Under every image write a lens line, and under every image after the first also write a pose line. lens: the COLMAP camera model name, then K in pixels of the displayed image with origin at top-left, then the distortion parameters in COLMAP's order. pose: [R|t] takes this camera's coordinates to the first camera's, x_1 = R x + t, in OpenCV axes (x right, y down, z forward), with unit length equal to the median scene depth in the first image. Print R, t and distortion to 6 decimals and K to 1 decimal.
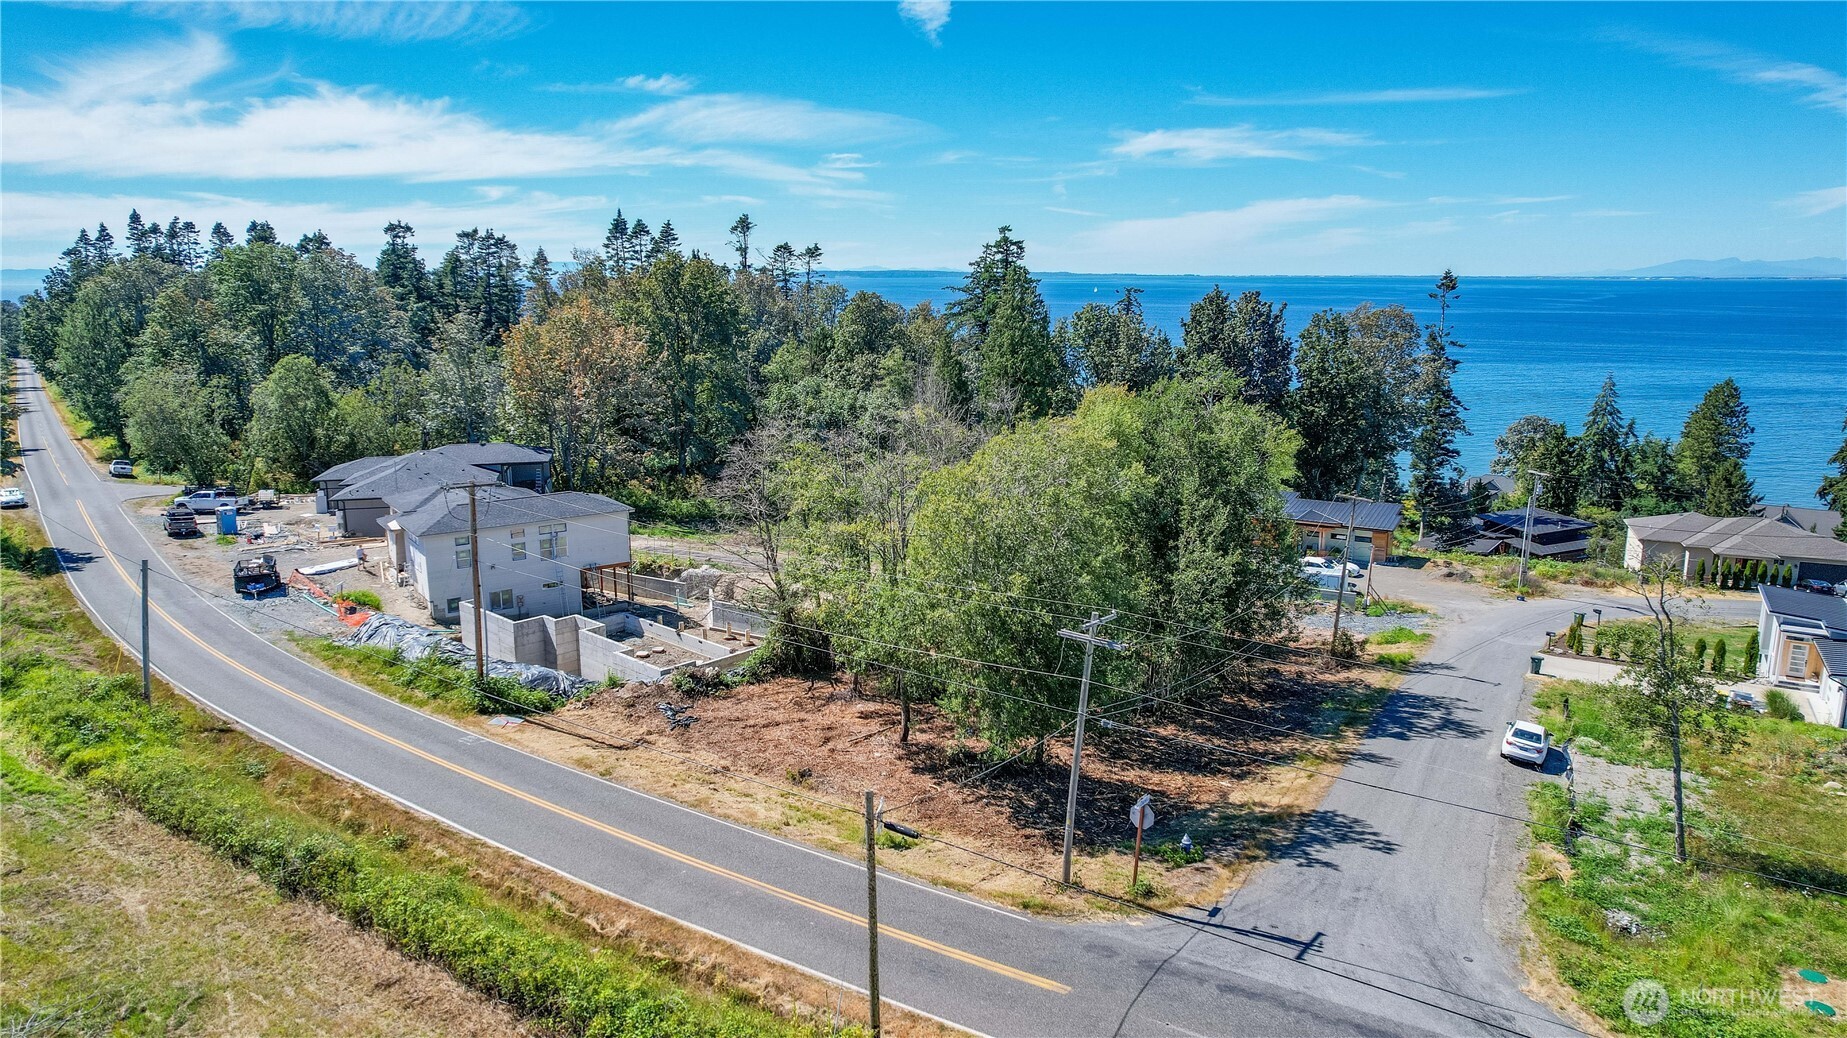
lens RADIAL K [[1181.6, 0, 919.7], [0, 1181.6, 510.1], [0, 0, 1]] dist [-0.078887, 0.067323]
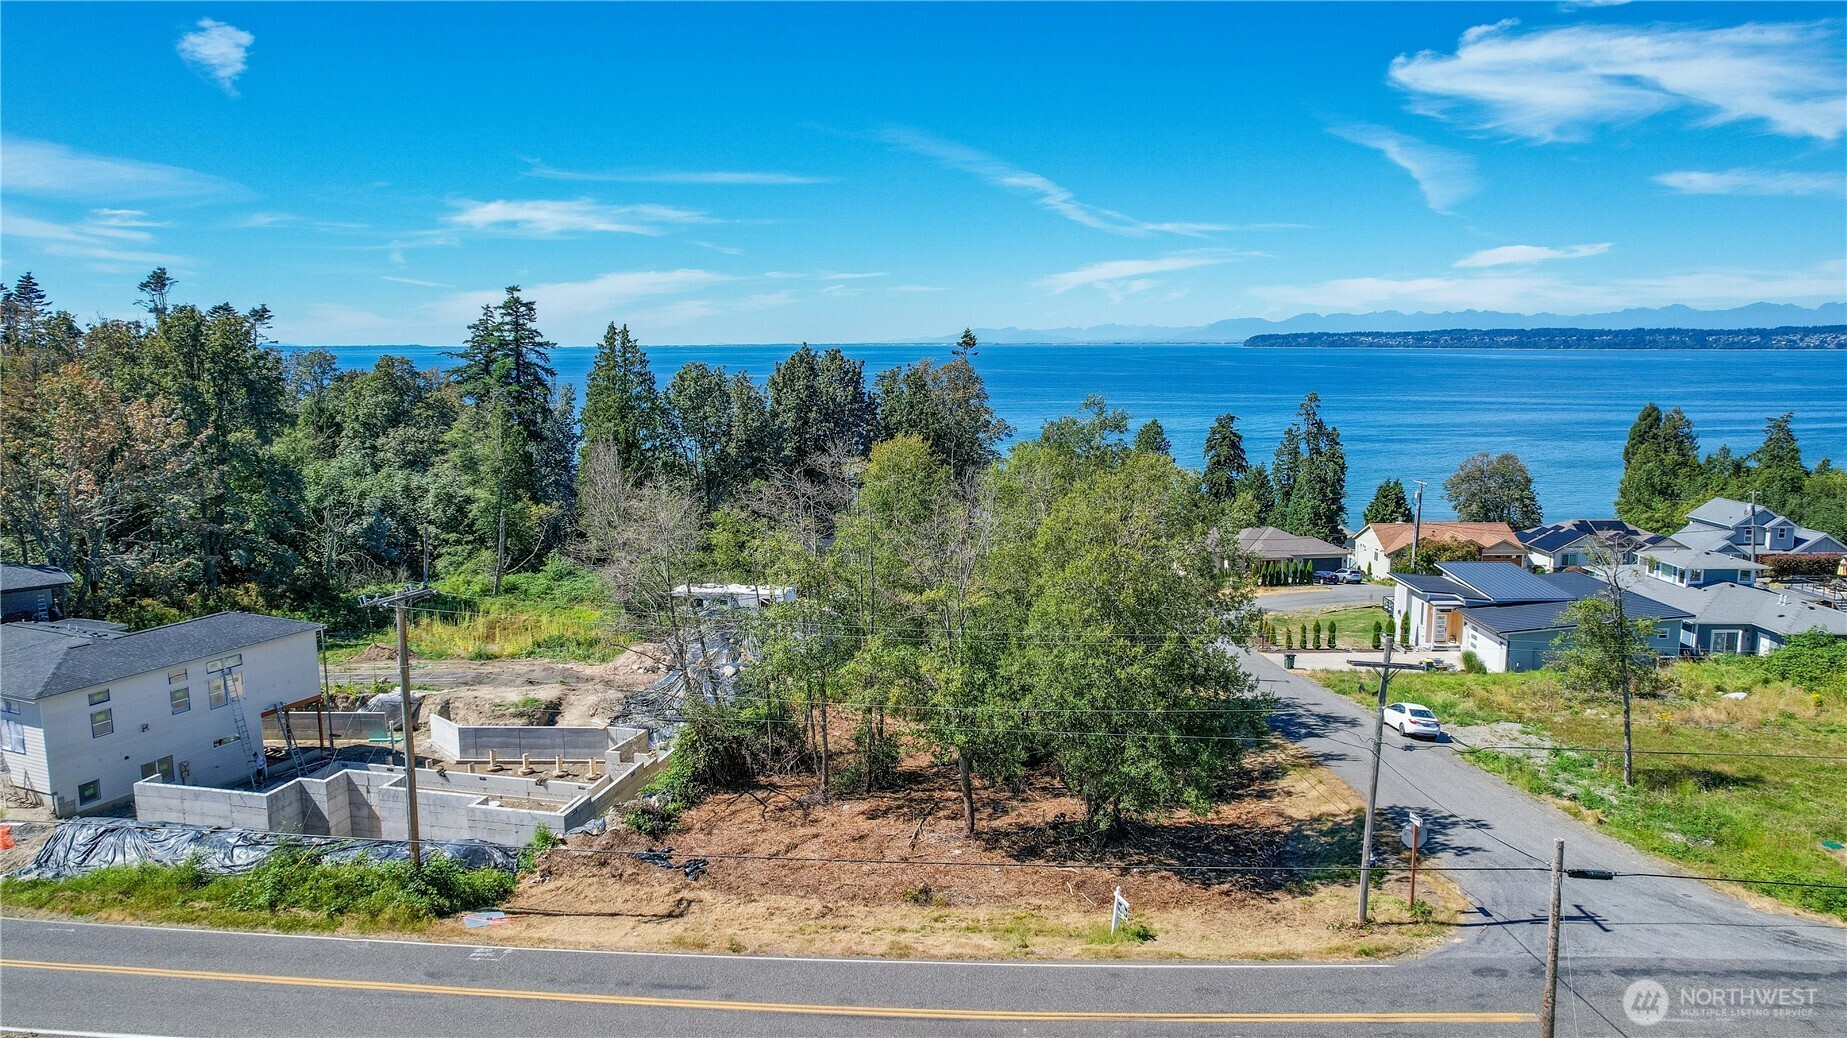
lens RADIAL K [[1181.6, 0, 919.7], [0, 1181.6, 510.1], [0, 0, 1]] dist [-0.078887, 0.067323]
pose [[0.862399, -0.072286, 0.501042, -0.123431], [0.101715, 0.994311, -0.031624, -0.005241], [-0.495905, 0.078236, 0.864845, 0.061470]]
